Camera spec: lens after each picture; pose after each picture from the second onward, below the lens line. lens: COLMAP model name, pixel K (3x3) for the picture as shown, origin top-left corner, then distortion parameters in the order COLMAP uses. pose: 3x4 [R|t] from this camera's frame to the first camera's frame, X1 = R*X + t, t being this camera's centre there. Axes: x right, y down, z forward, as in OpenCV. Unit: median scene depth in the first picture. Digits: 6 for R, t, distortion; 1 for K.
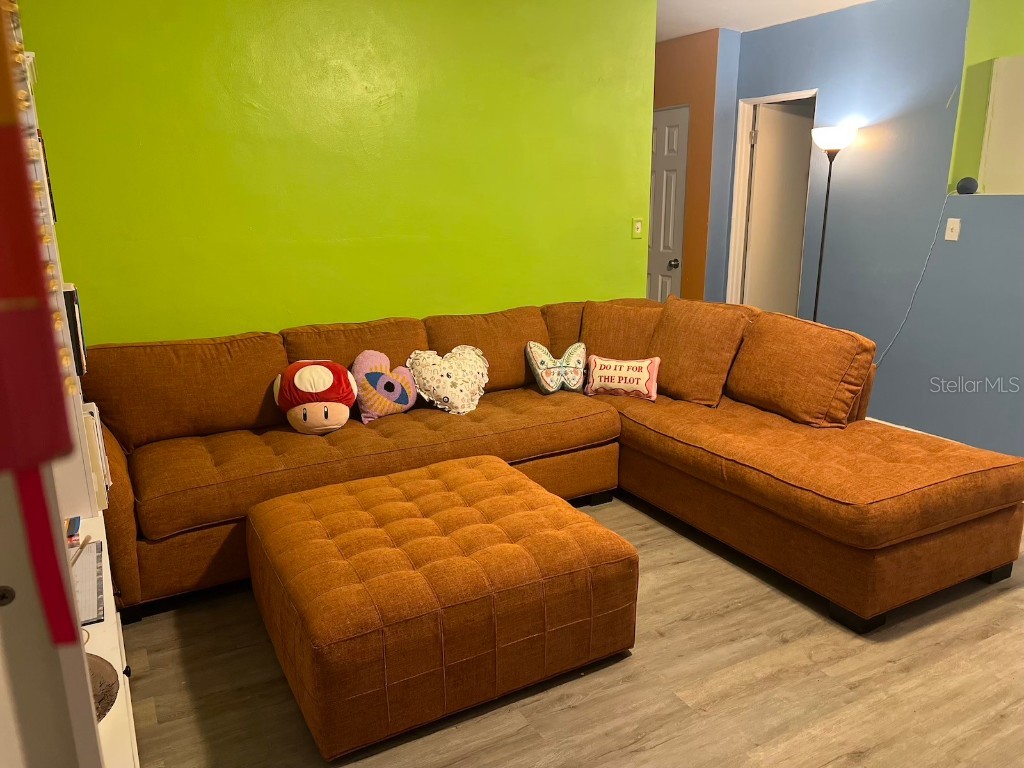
lens RADIAL K [[769.2, 0, 513.3], [0, 769.2, 385.5], [0, 0, 1]] dist [0.058027, -0.067777]
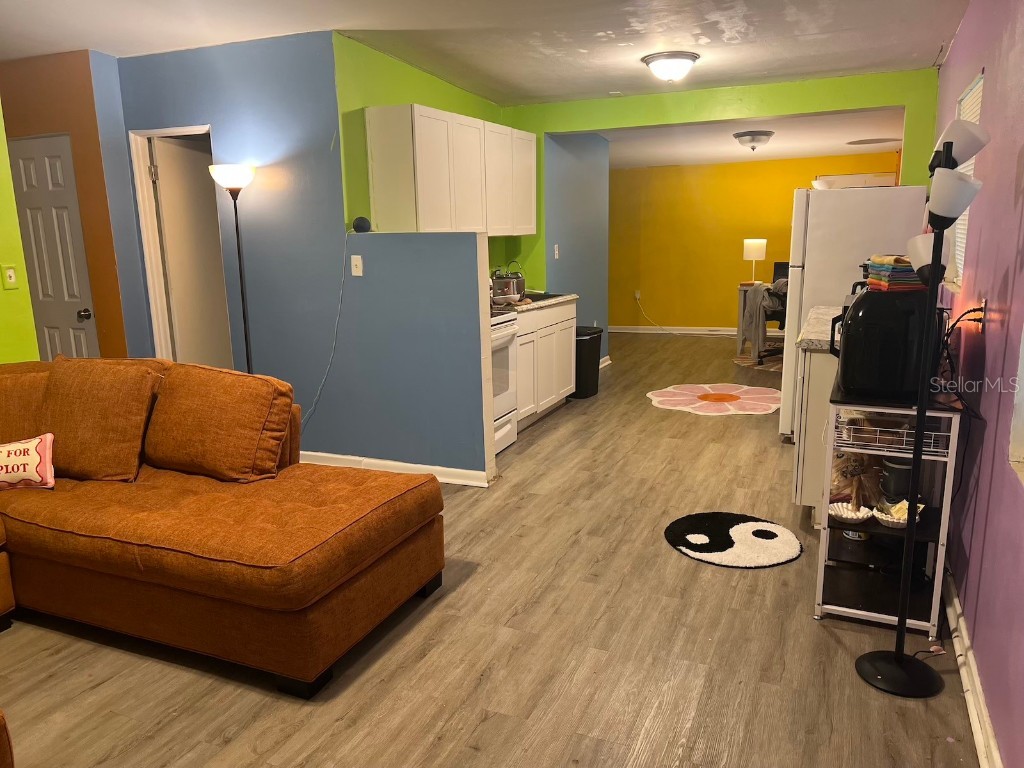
lens RADIAL K [[769.2, 0, 512.6], [0, 769.2, 385.3], [0, 0, 1]] dist [0.058027, -0.067777]
pose [[0.794298, -0.133770, 0.592618, 0.112196], [0.161151, 0.986906, 0.006776, -0.016068], [-0.585765, 0.090119, 0.805455, 0.056540]]
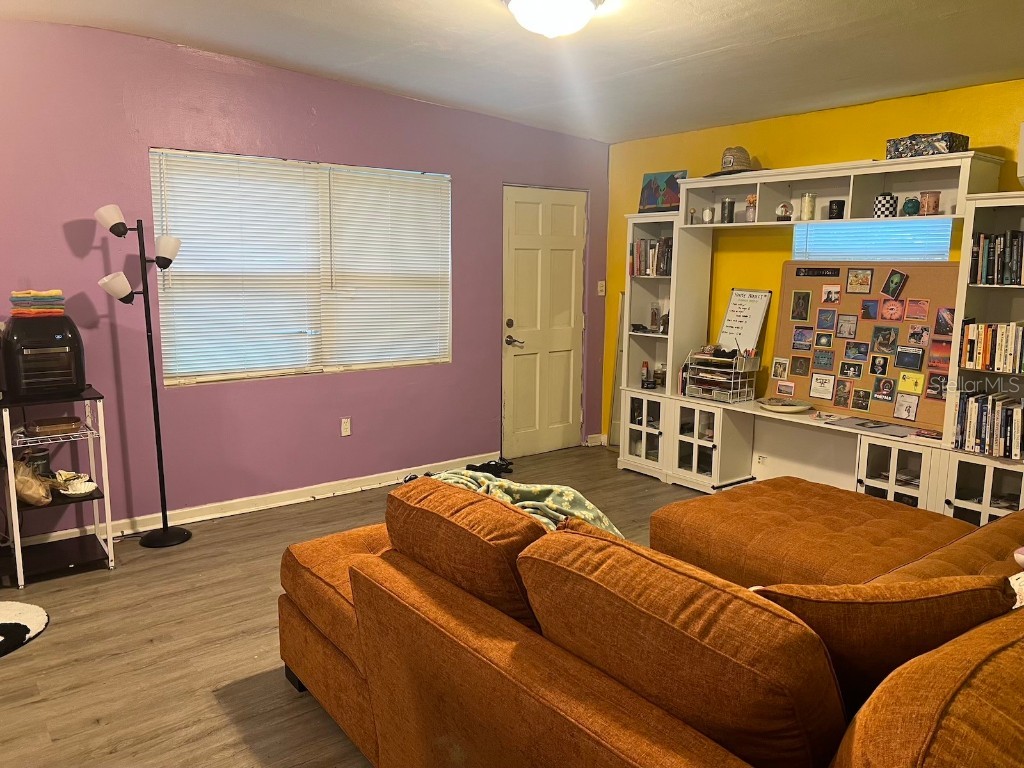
lens RADIAL K [[769.2, 0, 512.5], [0, 769.2, 385.0], [0, 0, 1]] dist [0.058027, -0.067777]
pose [[-0.987562, 0.017822, -0.156217, 0.438358], [-0.044786, 0.920511, 0.388140, -0.372933], [0.150717, 0.390309, -0.908264, 1.467069]]
